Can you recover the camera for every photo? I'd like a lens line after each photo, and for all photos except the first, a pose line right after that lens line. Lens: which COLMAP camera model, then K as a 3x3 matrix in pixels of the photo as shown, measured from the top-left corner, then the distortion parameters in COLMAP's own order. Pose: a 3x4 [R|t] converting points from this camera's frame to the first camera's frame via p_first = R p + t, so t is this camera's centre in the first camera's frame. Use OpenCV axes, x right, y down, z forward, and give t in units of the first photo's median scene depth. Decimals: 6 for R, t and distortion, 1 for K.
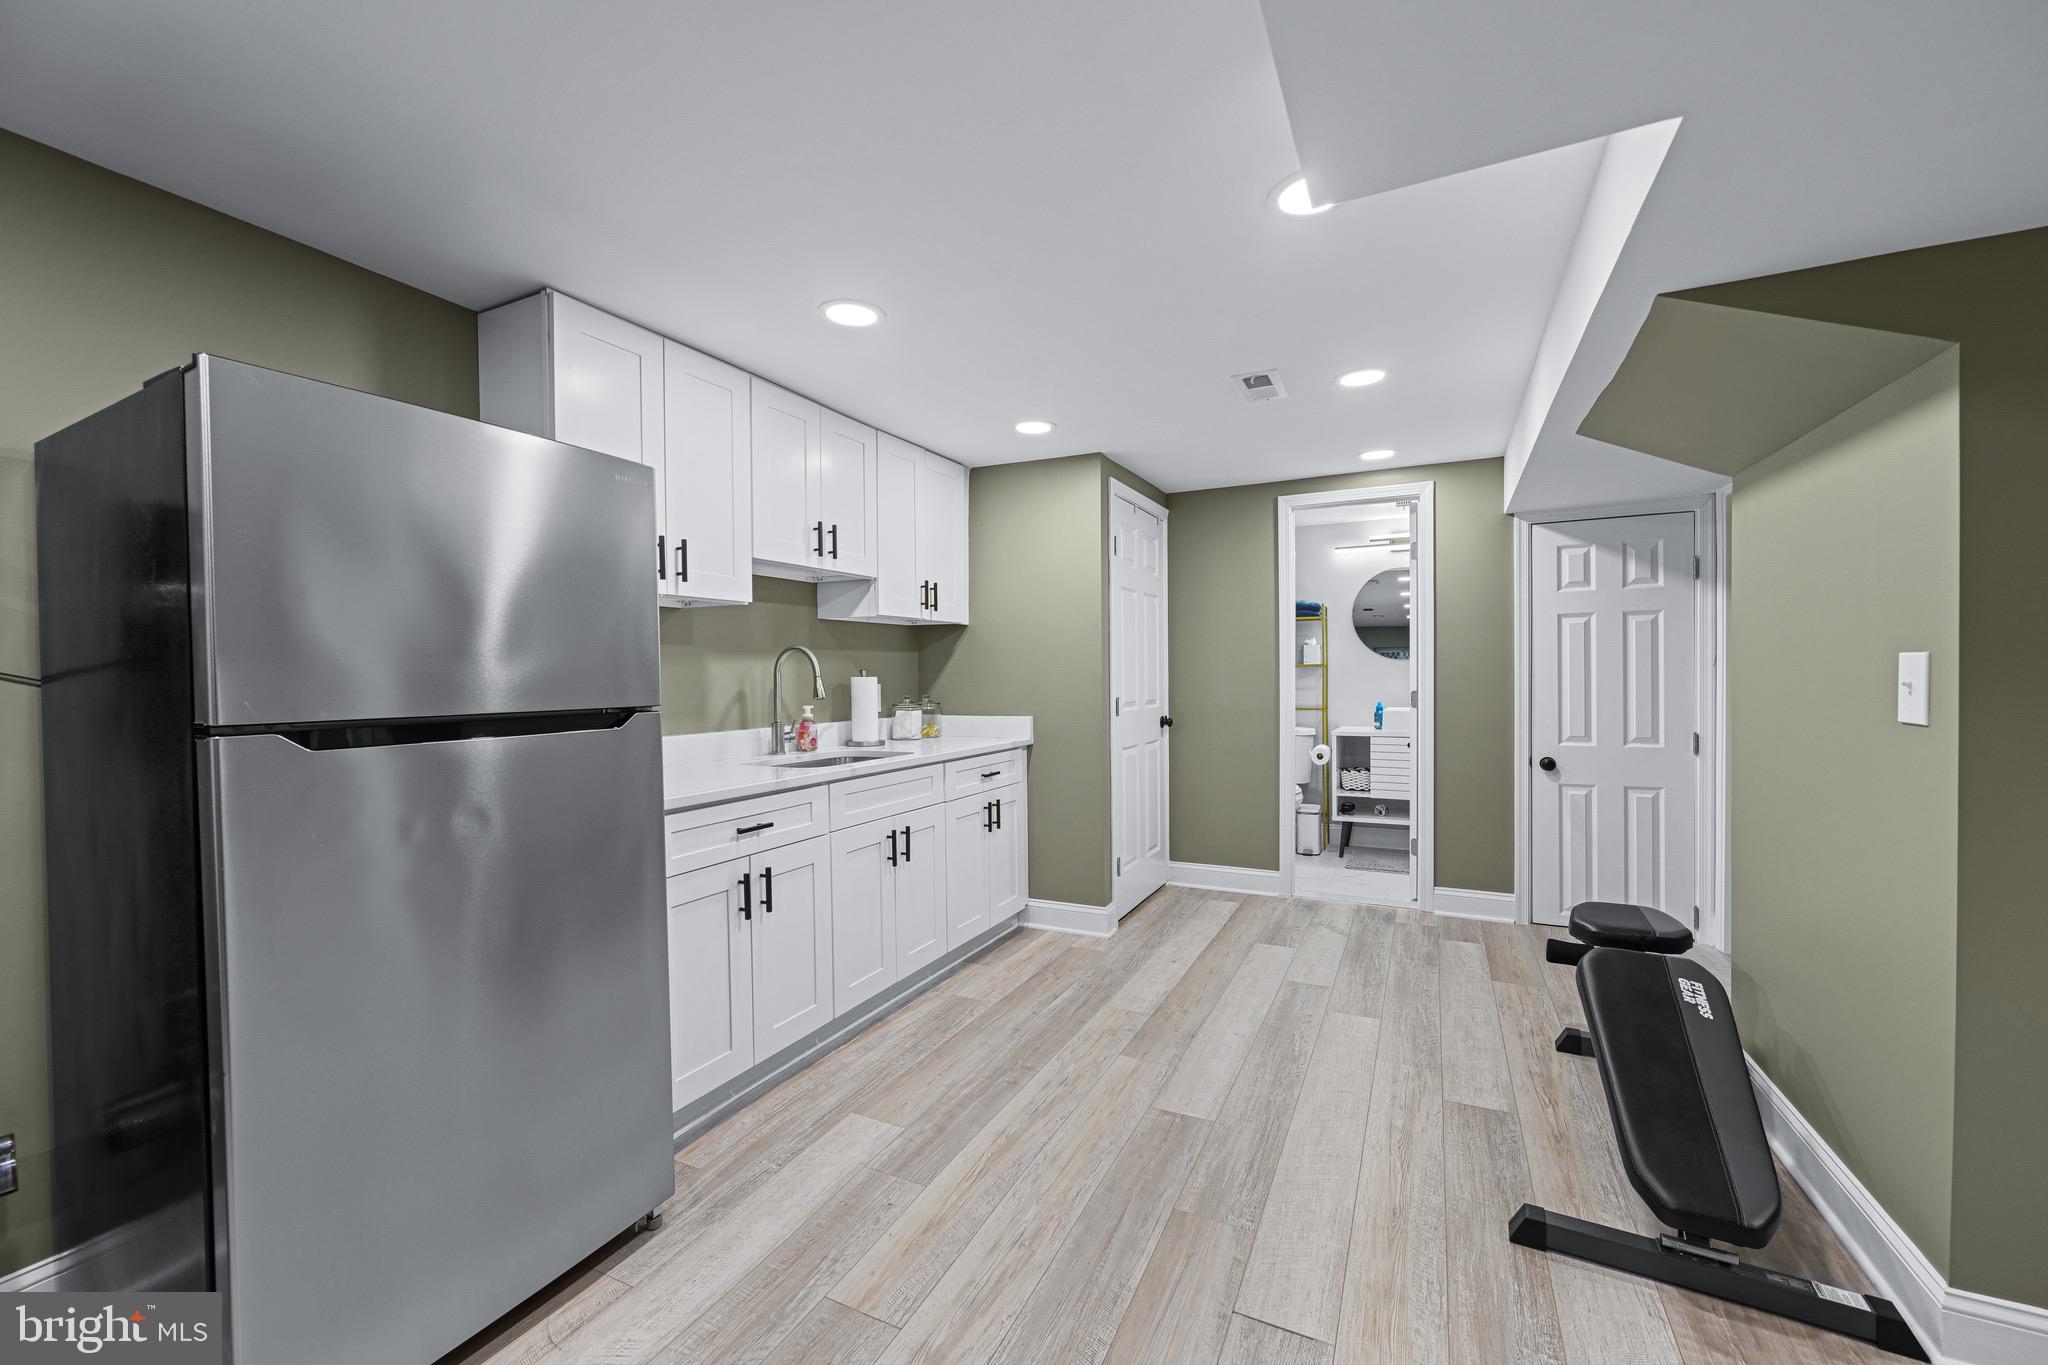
lens RADIAL K [[827.7, 0, 1013.1], [0, 827.7, 683.1], [0, 0, 1]] dist [0.000924, 0.000558]
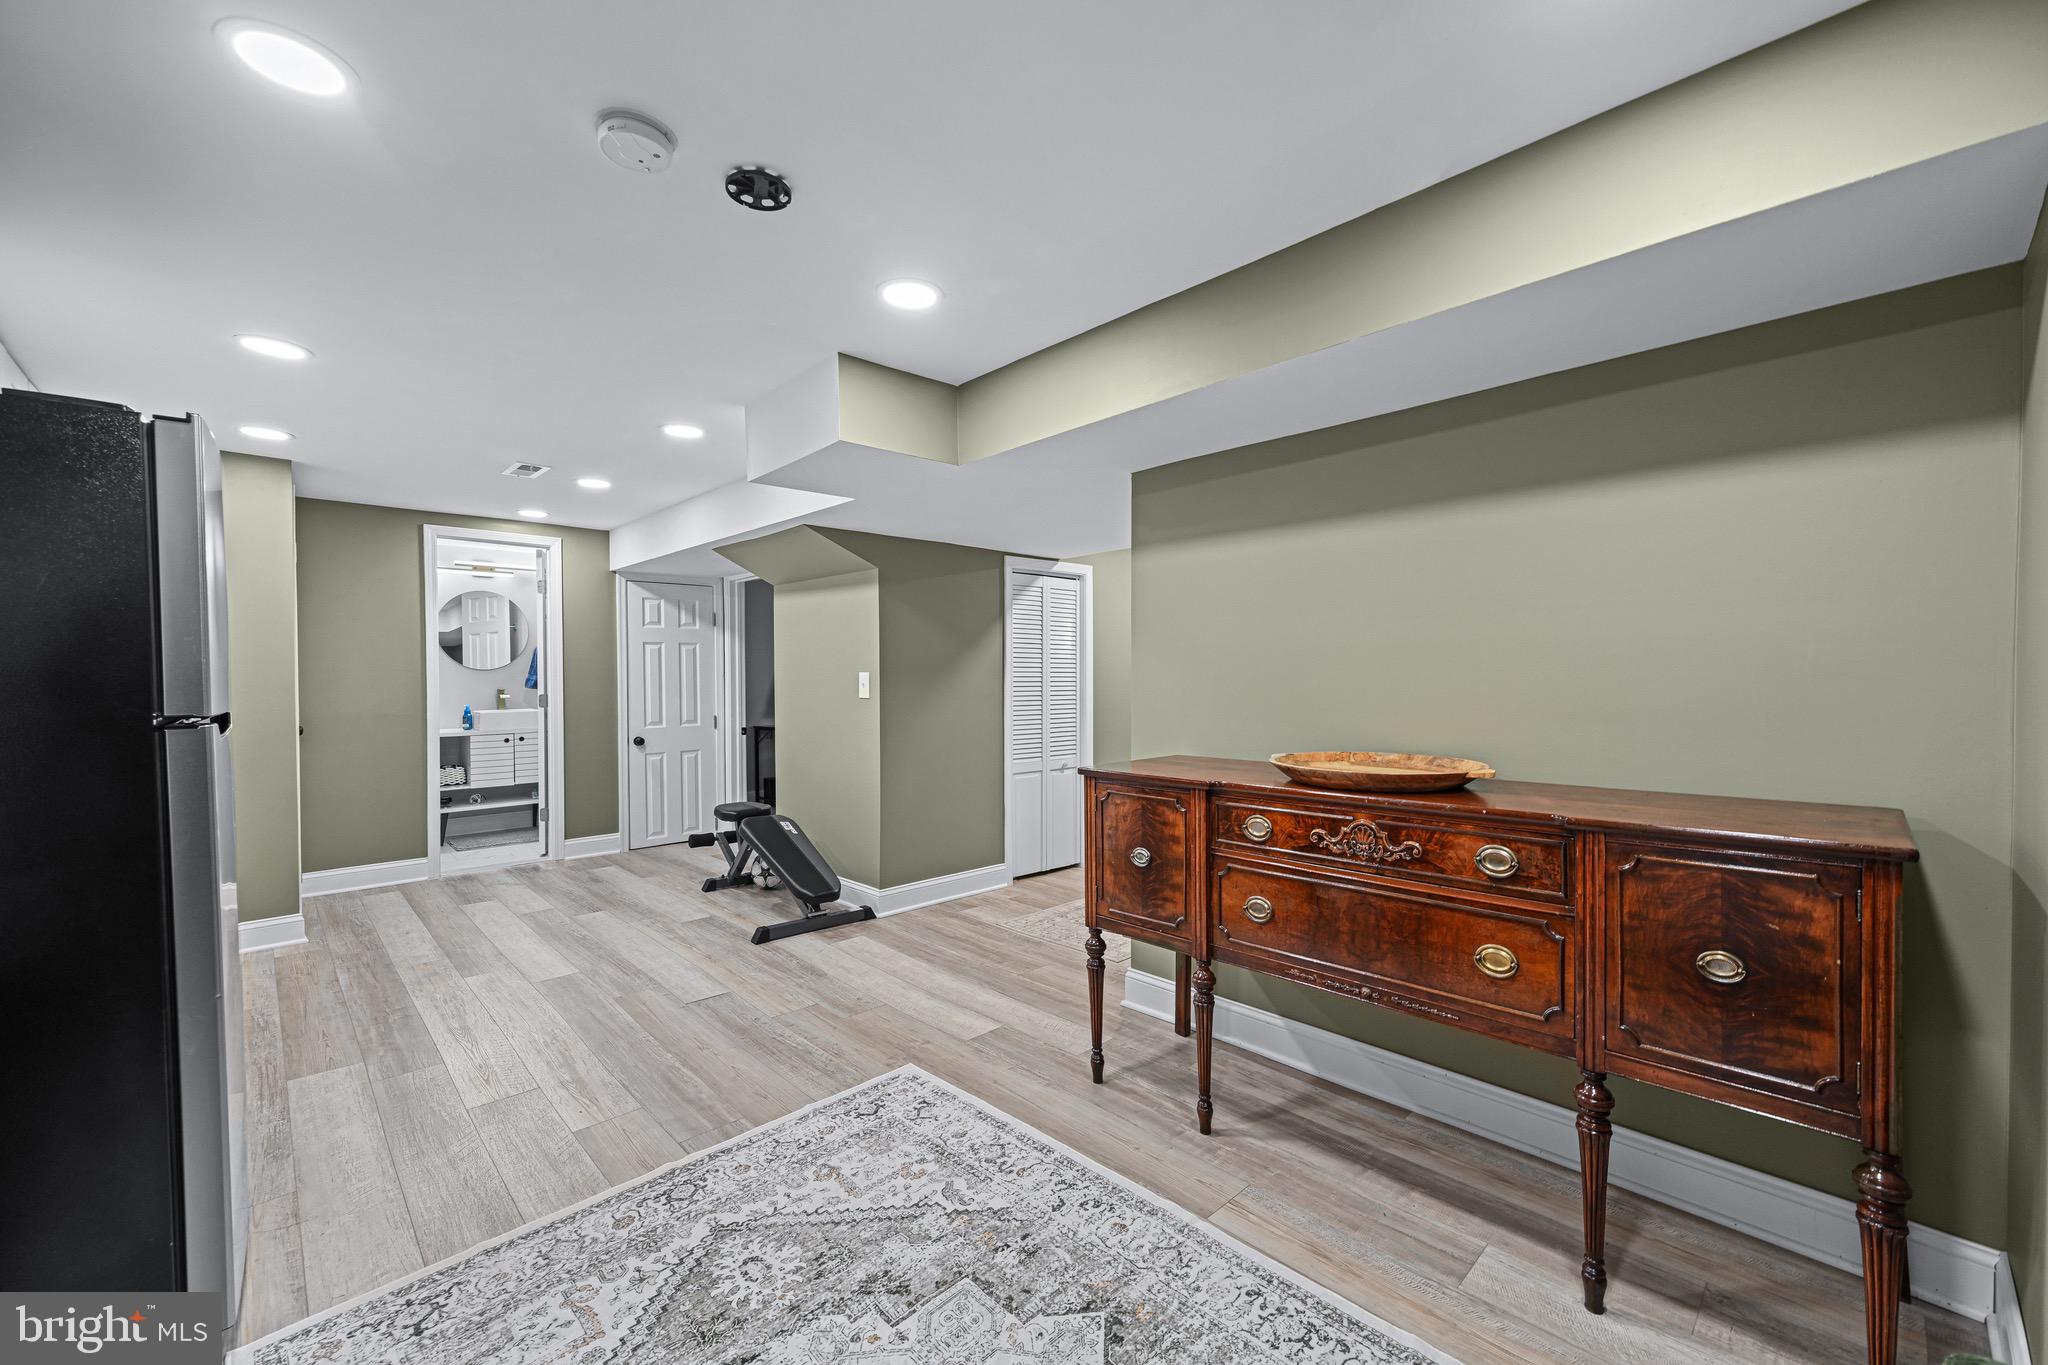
lens RADIAL K [[827.7, 0, 1040.7], [0, 827.7, 685.5], [0, 0, 1]] dist [0.000924, 0.000558]
pose [[0.326477, -0.006531, 0.945183, -0.697692], [0.014662, 0.999891, 0.001845, 0.005528], [-0.945091, 0.013256, 0.326537, -0.239476]]
